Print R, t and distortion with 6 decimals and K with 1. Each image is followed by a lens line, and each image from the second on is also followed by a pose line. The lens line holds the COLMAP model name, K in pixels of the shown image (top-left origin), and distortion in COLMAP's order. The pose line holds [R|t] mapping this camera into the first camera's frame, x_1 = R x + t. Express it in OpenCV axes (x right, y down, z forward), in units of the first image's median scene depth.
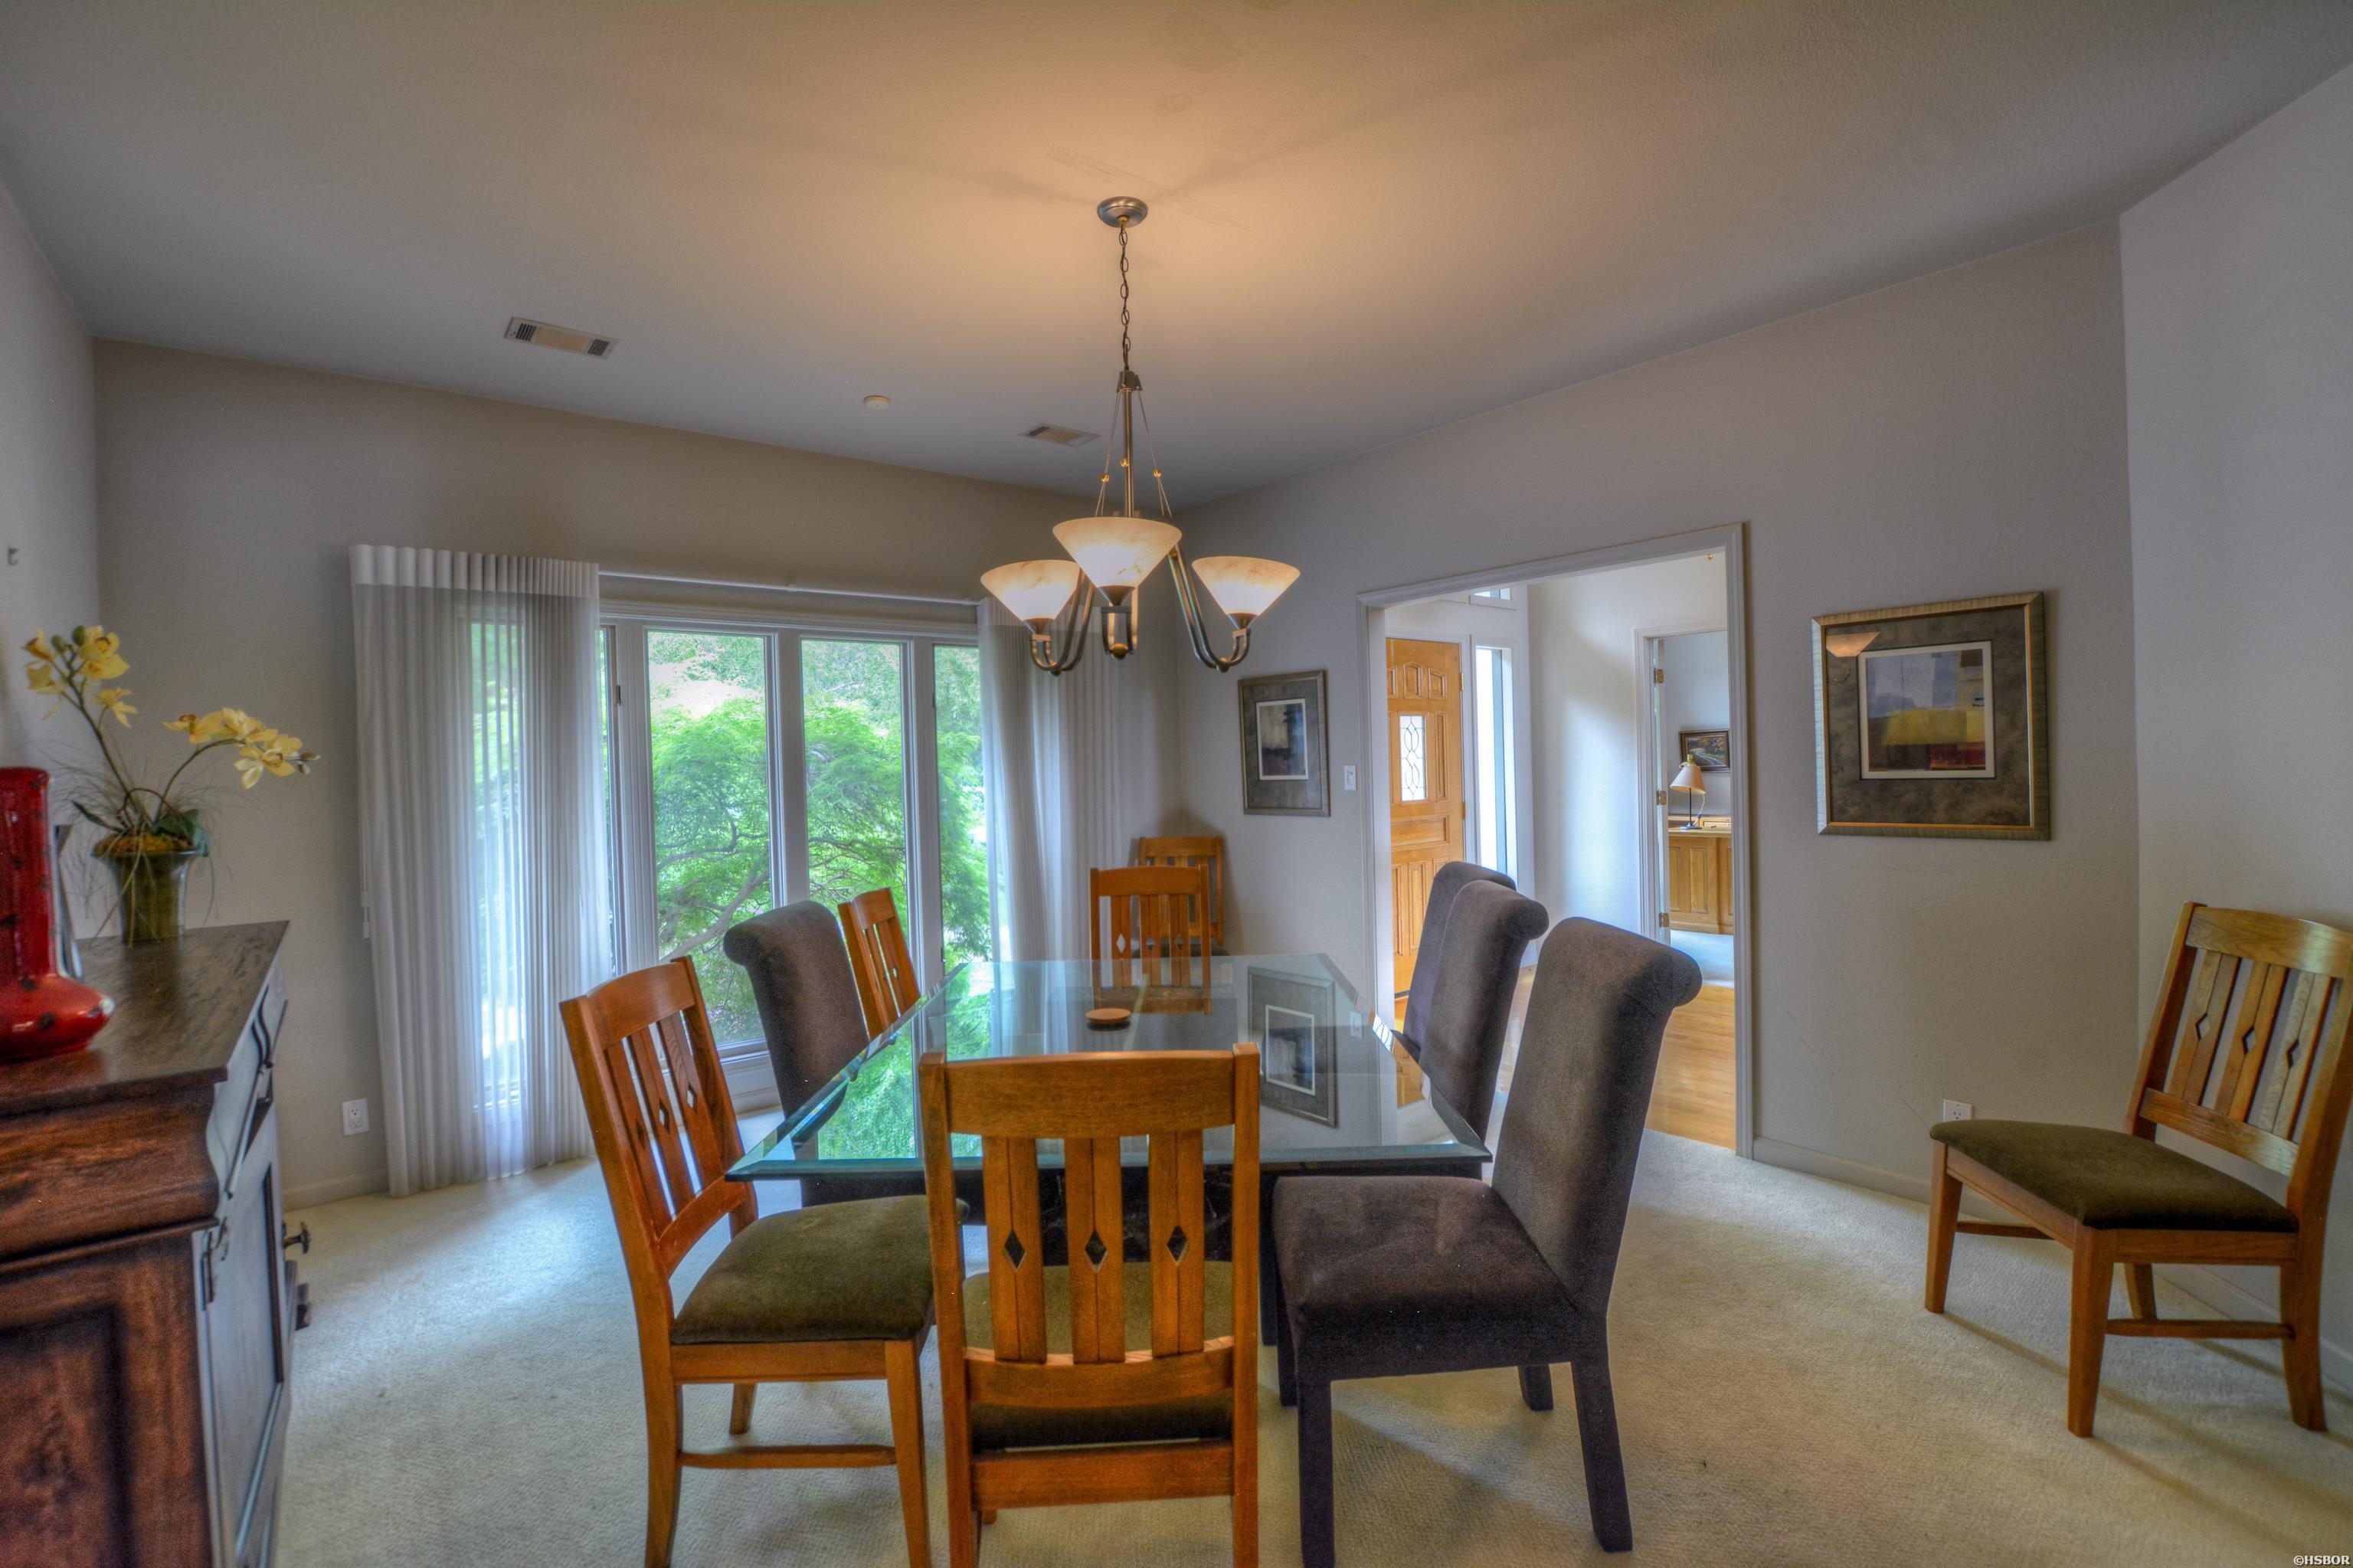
lens RADIAL K [[1033.2, 0, 1172.5], [0, 1033.2, 785.1], [0, 0, 1]] dist [-0.031679, 0.002517]
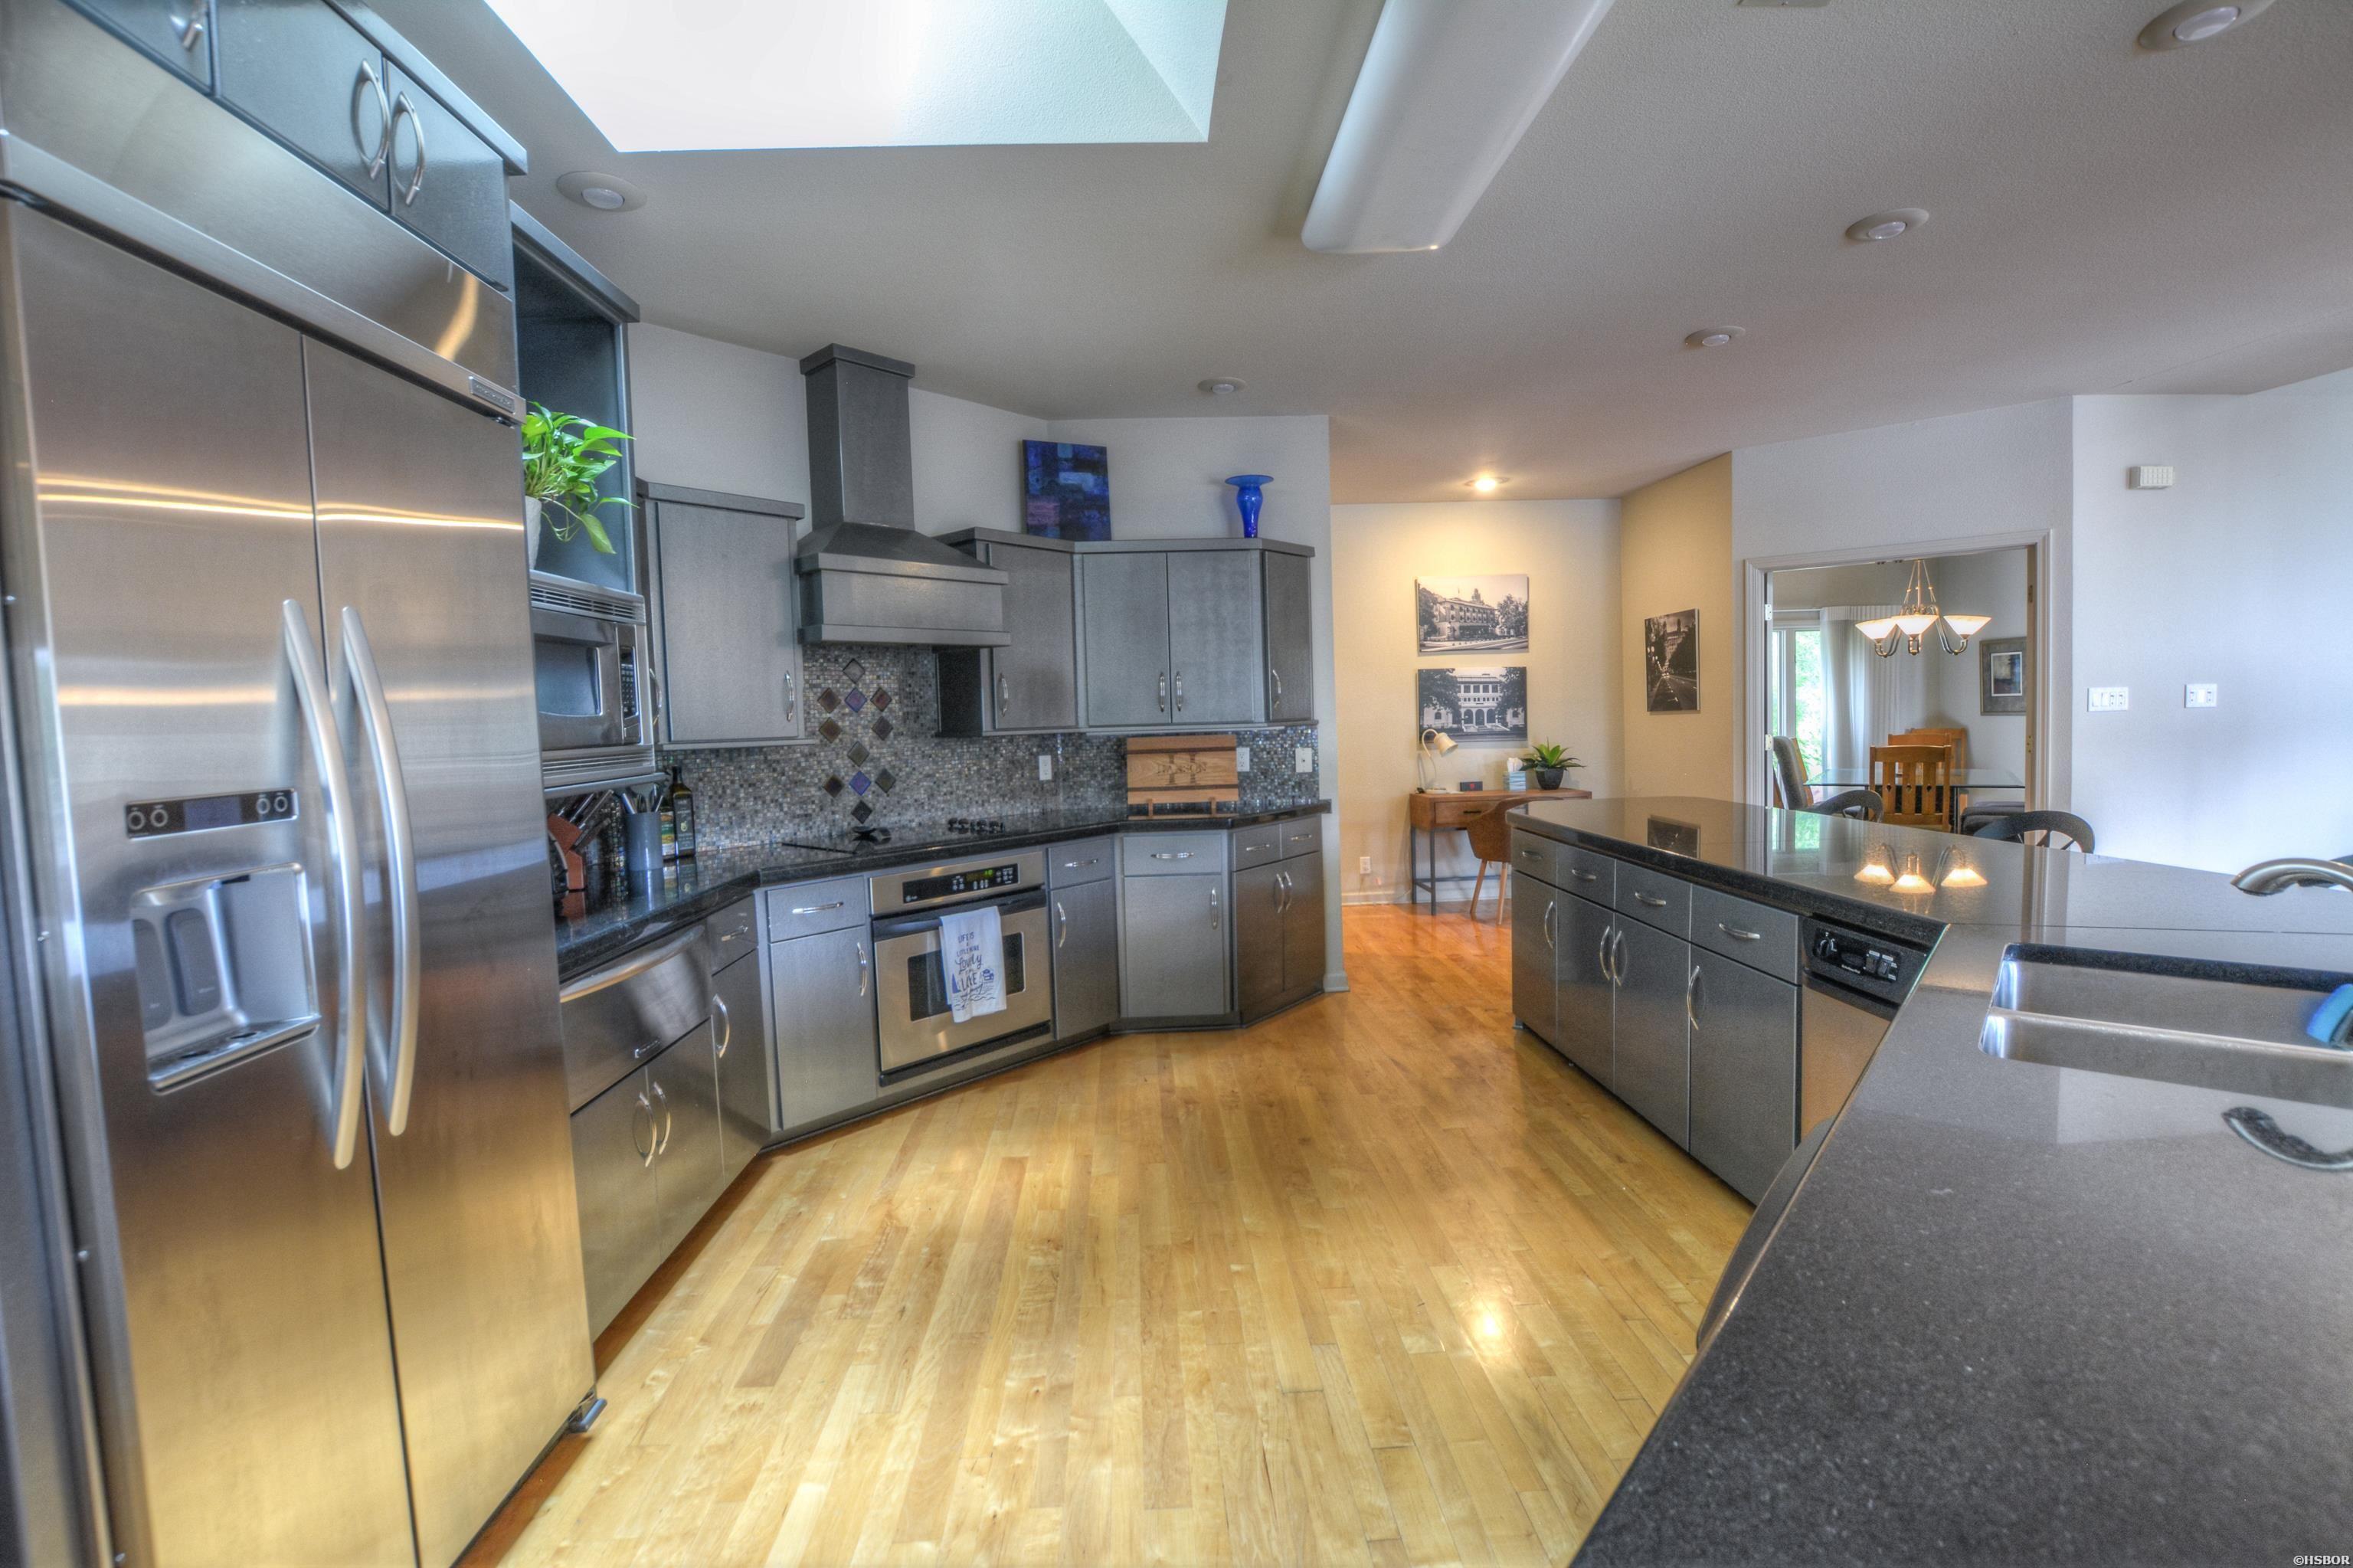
lens RADIAL K [[1033.2, 0, 1173.9], [0, 1033.2, 778.2], [0, 0, 1]] dist [-0.031679, 0.002517]
pose [[0.800143, 0.041114, -0.598398, 0.005912], [0.003132, 0.997348, 0.072712, 0.004947], [0.599801, -0.060054, 0.797892, -1.334175]]
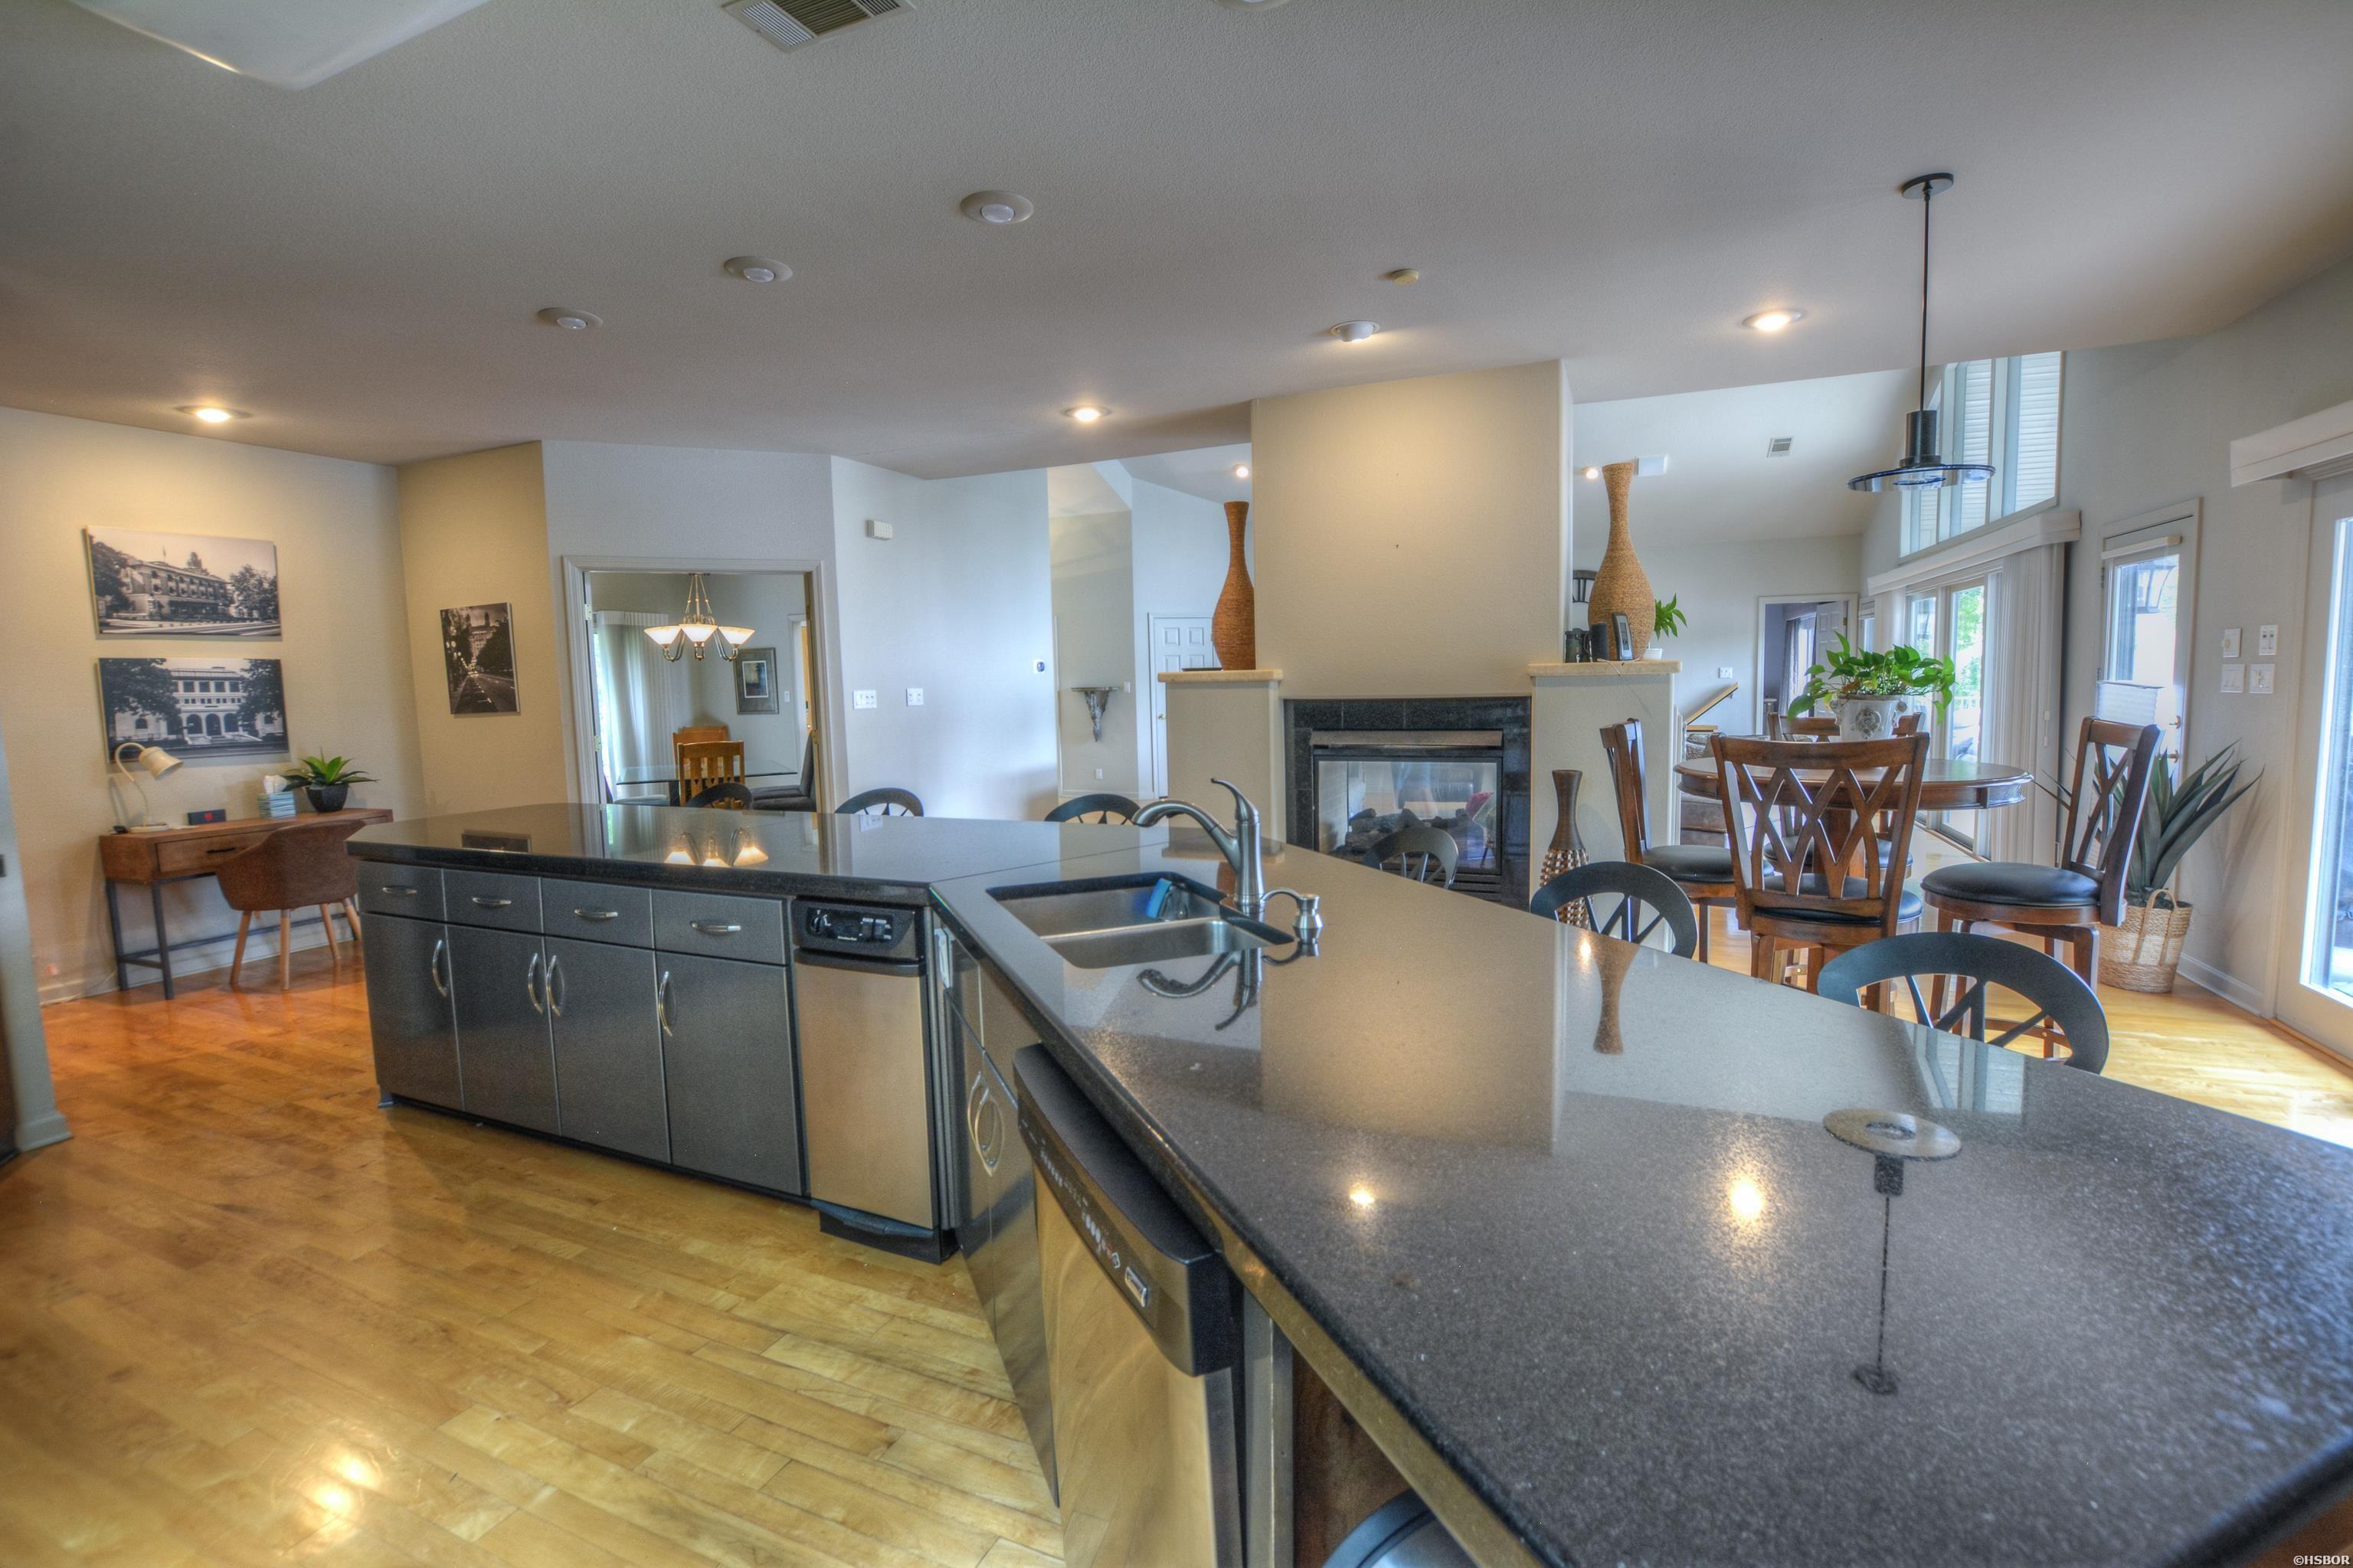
lens RADIAL K [[1033.2, 0, 1167.5], [0, 1033.2, 776.1], [0, 0, 1]] dist [-0.031679, 0.002517]
pose [[0.892565, -0.033566, 0.449667, -0.098693], [0.001536, 0.997446, 0.071406, 0.006289], [-0.450915, -0.063044, 0.890338, -1.322447]]
